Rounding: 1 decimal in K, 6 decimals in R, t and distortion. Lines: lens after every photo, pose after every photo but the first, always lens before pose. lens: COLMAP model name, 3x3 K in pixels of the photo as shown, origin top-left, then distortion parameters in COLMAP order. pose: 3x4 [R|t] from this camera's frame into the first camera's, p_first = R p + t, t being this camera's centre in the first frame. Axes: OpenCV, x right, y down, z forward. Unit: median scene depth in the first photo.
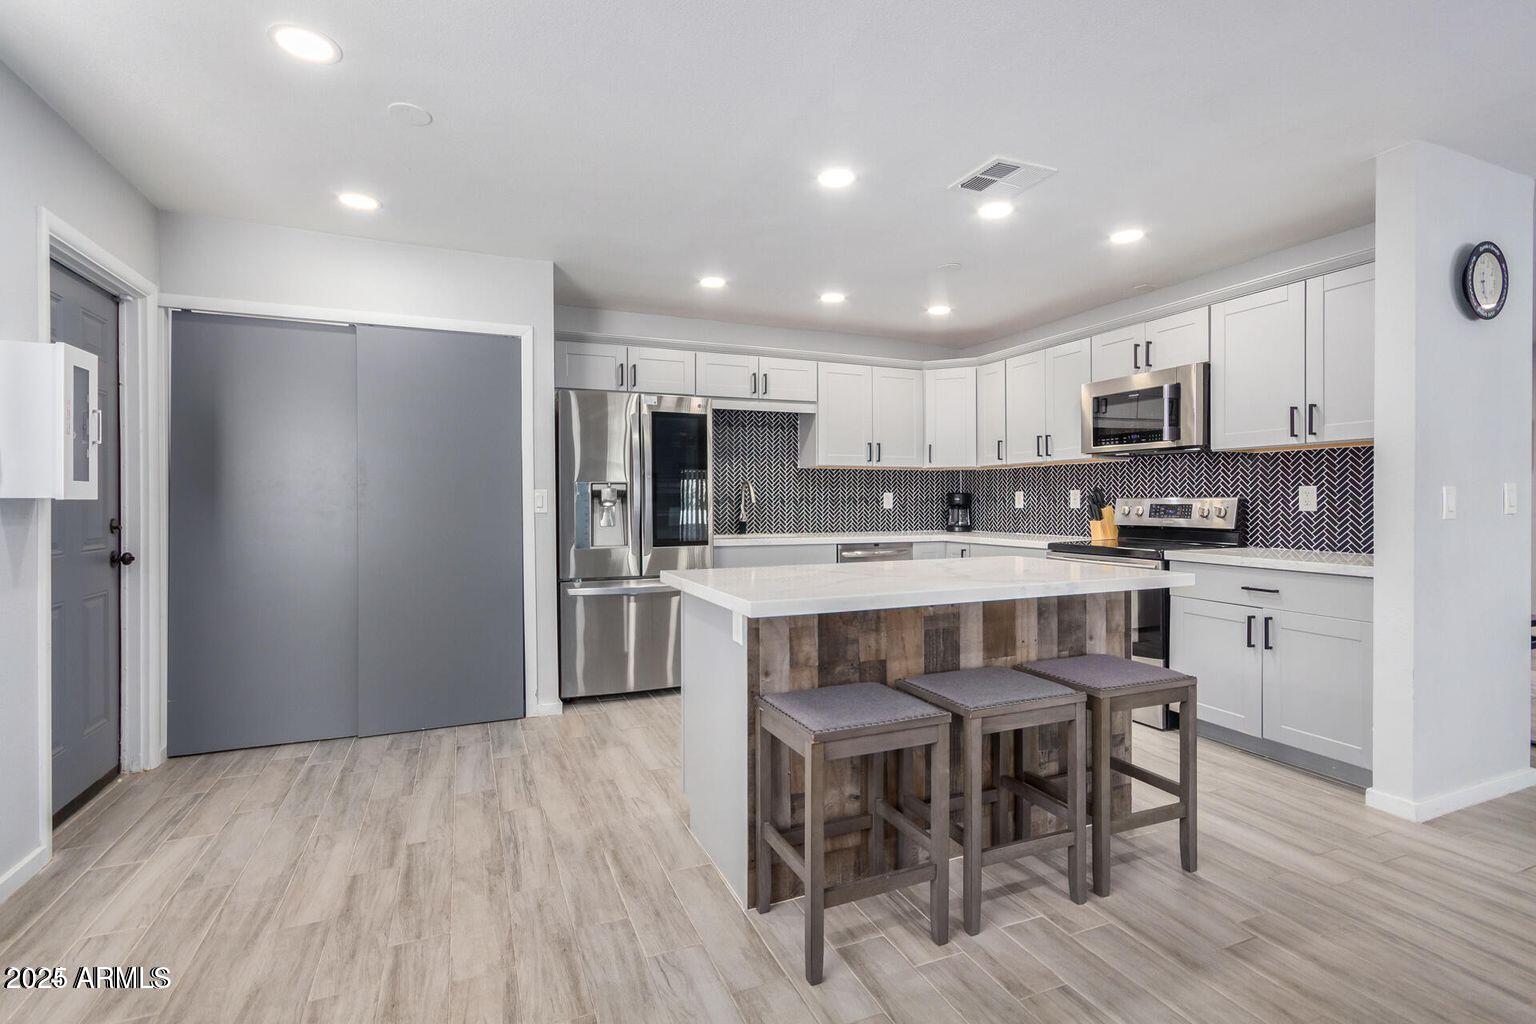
lens RADIAL K [[714.3, 0, 776.1], [0, 714.3, 512.1], [0, 0, 1]] dist [0.004005, -0.000377]
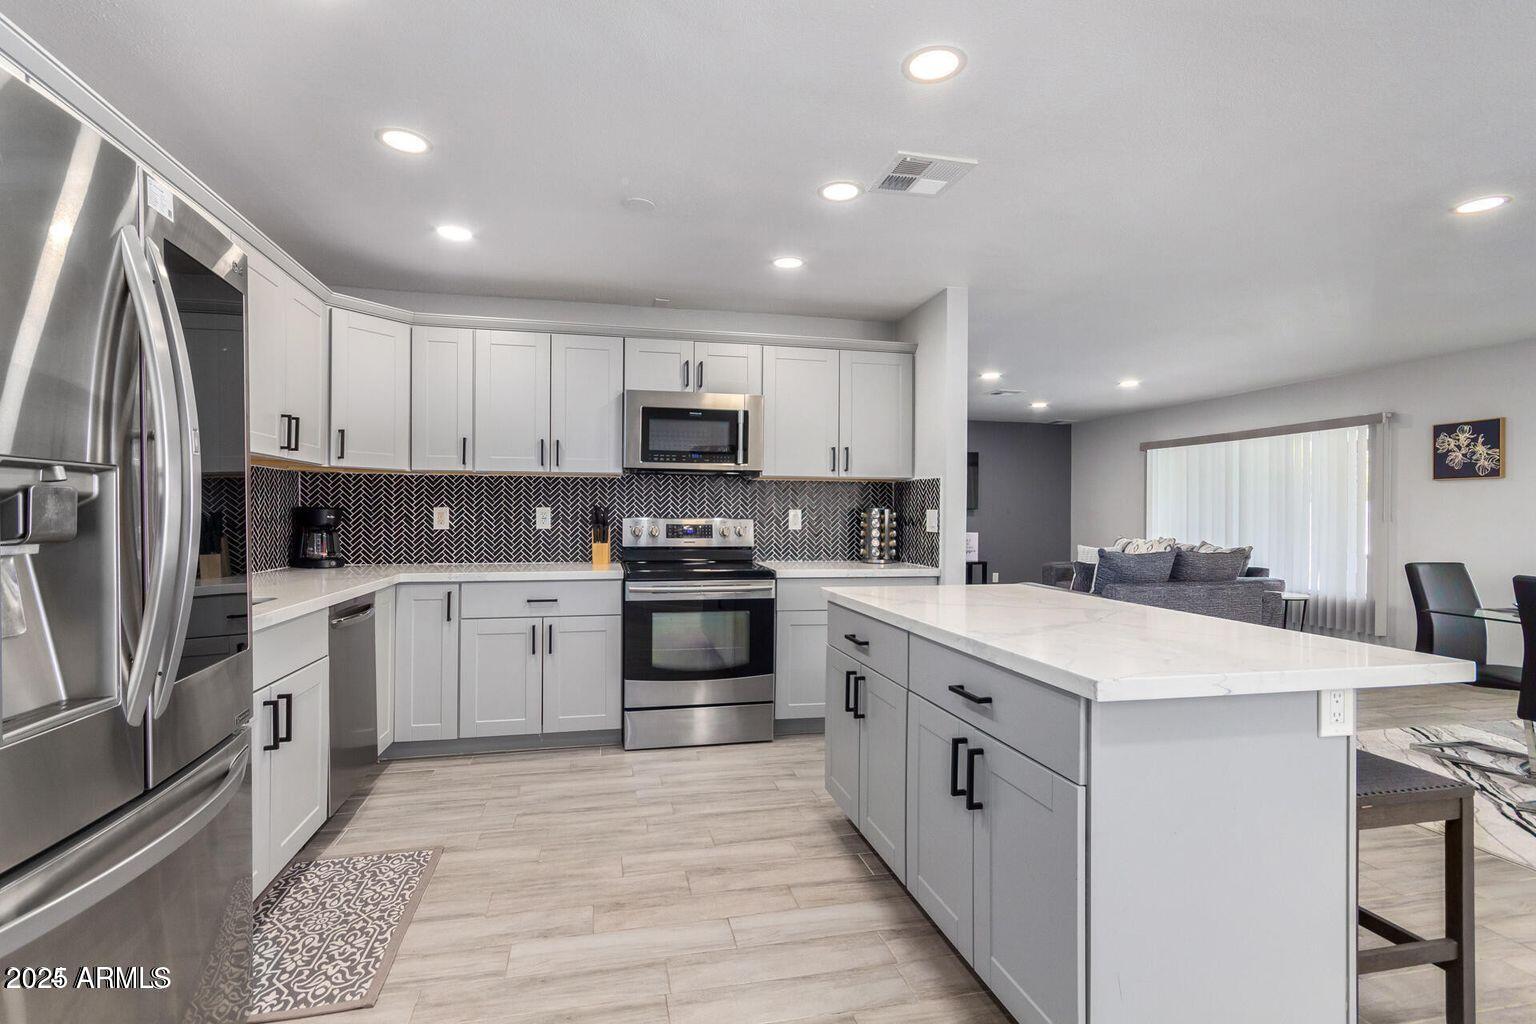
lens RADIAL K [[714.3, 0, 764.7], [0, 714.3, 513.5], [0, 0, 1]] dist [0.004005, -0.000377]
pose [[0.192897, 0.005582, 0.981203, -0.479486], [0.008515, 0.999937, -0.007363, -0.020364], [-0.981182, 0.009775, 0.192837, 0.780695]]
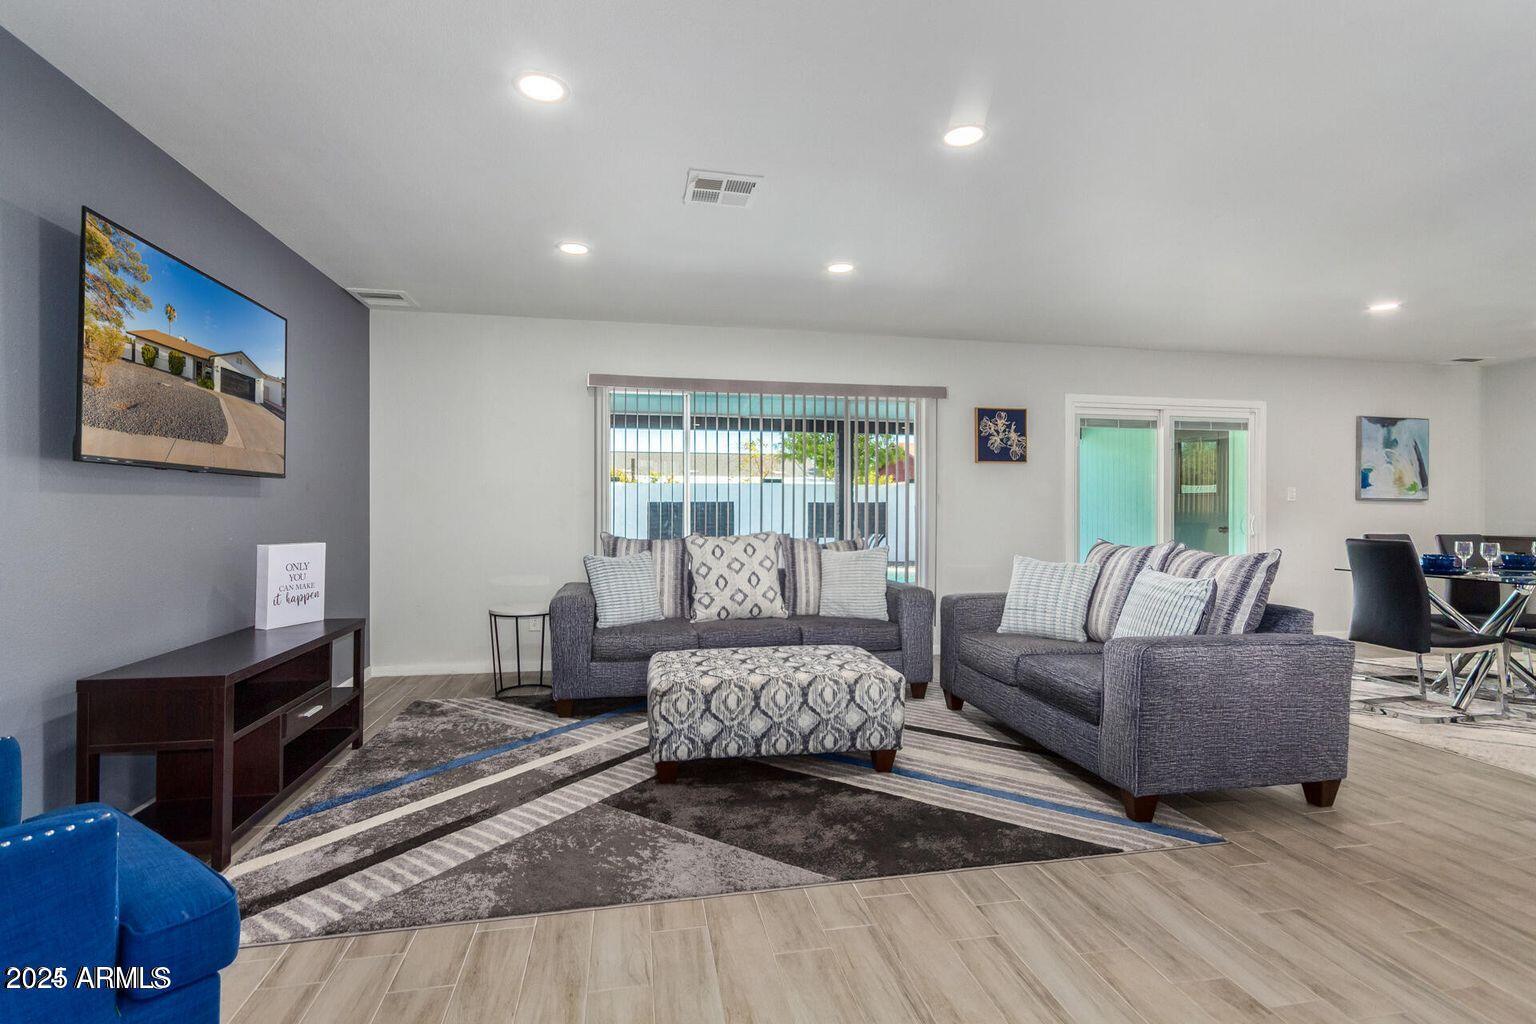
lens RADIAL K [[714.3, 0, 765.7], [0, 714.3, 510.1], [0, 0, 1]] dist [0.004005, -0.000377]
pose [[-0.976837, 0.001407, 0.213980, 1.369802], [0.005450, 0.999818, 0.018306, -0.017441], [-0.213915, 0.019048, -0.976666, 1.274989]]
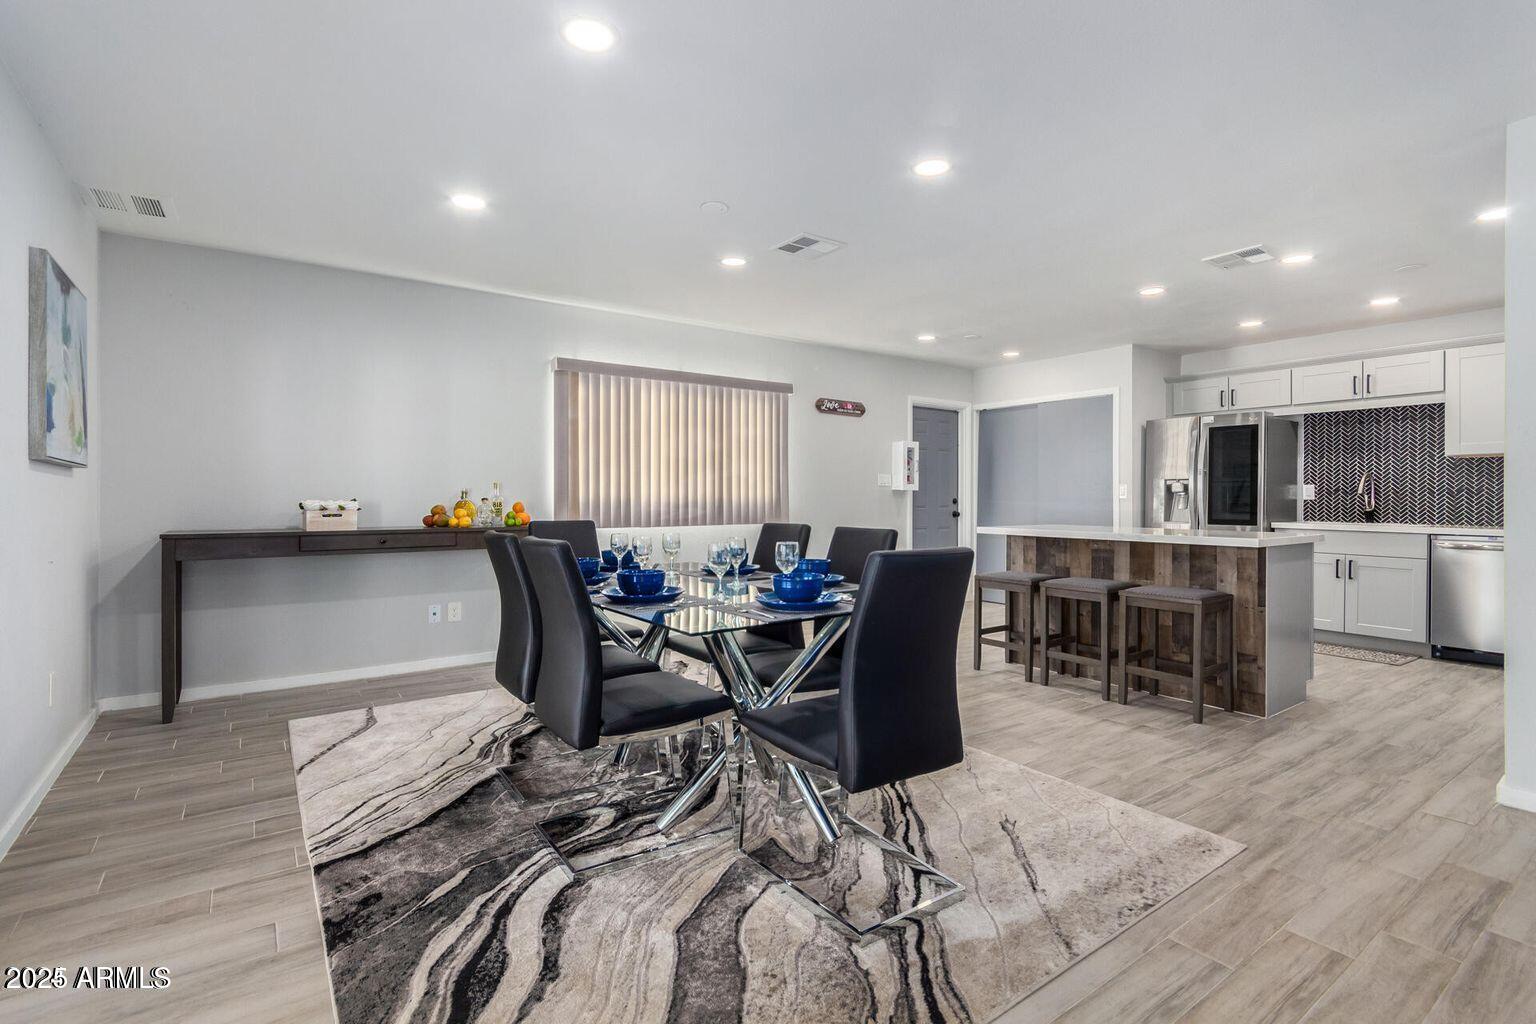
lens RADIAL K [[714.3, 0, 745.1], [0, 714.3, 498.5], [0, 0, 1]] dist [0.004005, -0.000377]
pose [[0.183359, 0.005359, -0.983031, 1.145769], [-0.021320, 0.999772, 0.001473, 0.016917], [0.982815, 0.020688, 0.183431, -0.159219]]
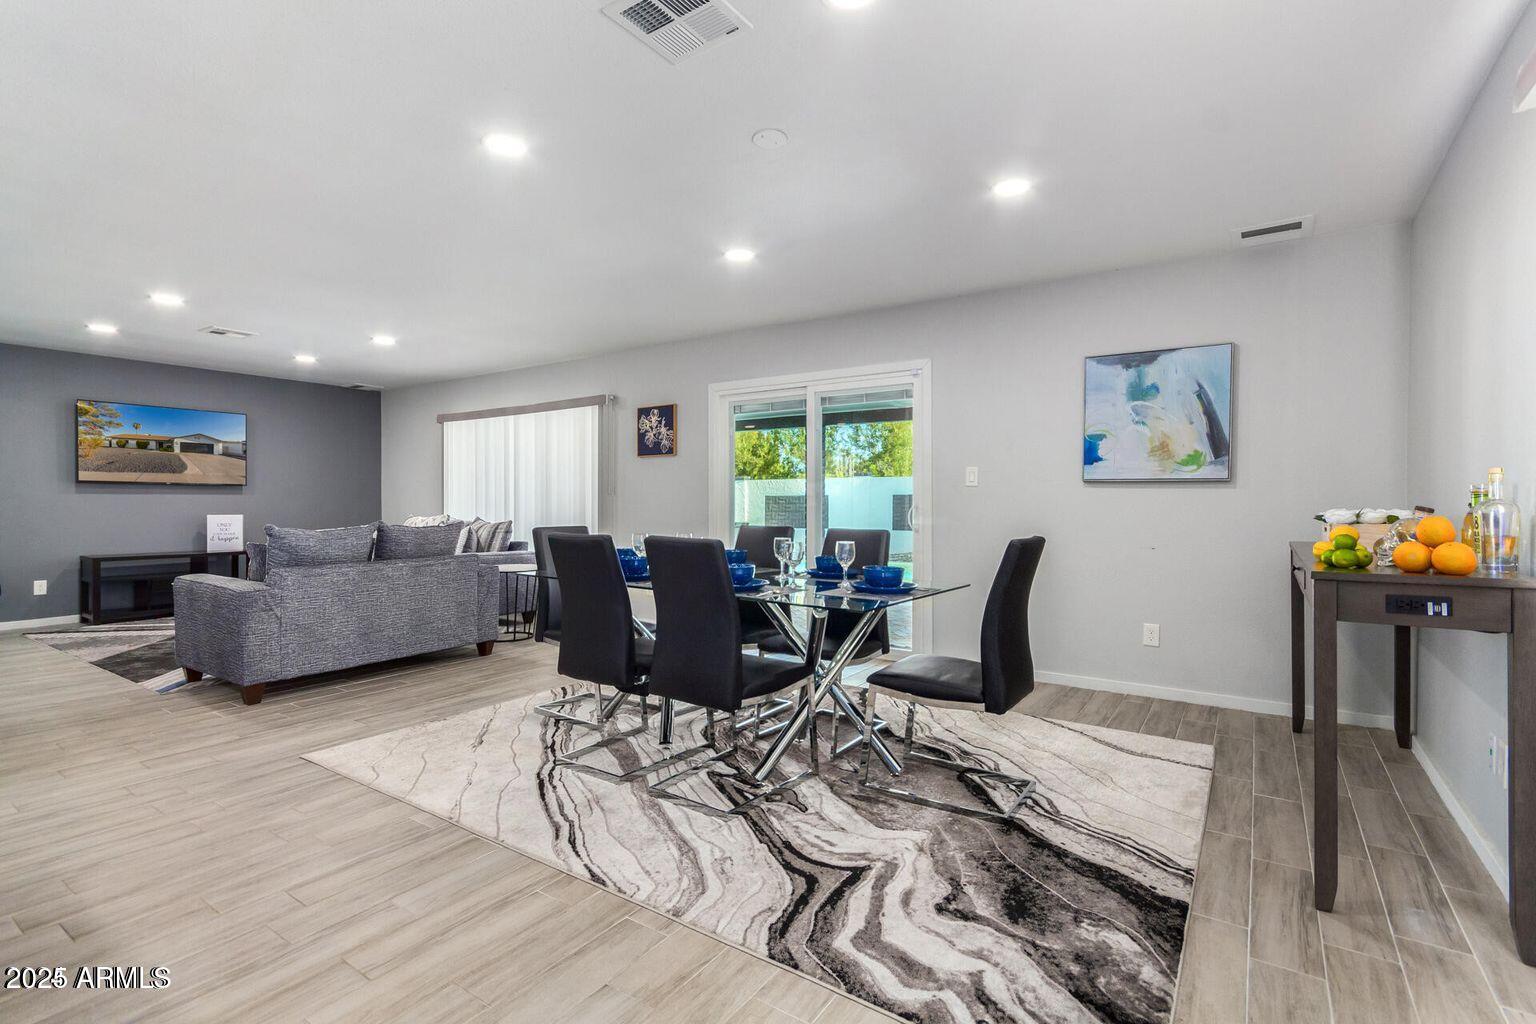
lens RADIAL K [[714.3, 0, 769.2], [0, 714.3, 514.8], [0, 0, 1]] dist [0.004005, -0.000377]
pose [[-0.536233, -0.011326, 0.843994, -0.340071], [0.016969, 0.999563, 0.024195, 0.013161], [-0.843899, 0.027296, -0.535807, 0.346880]]
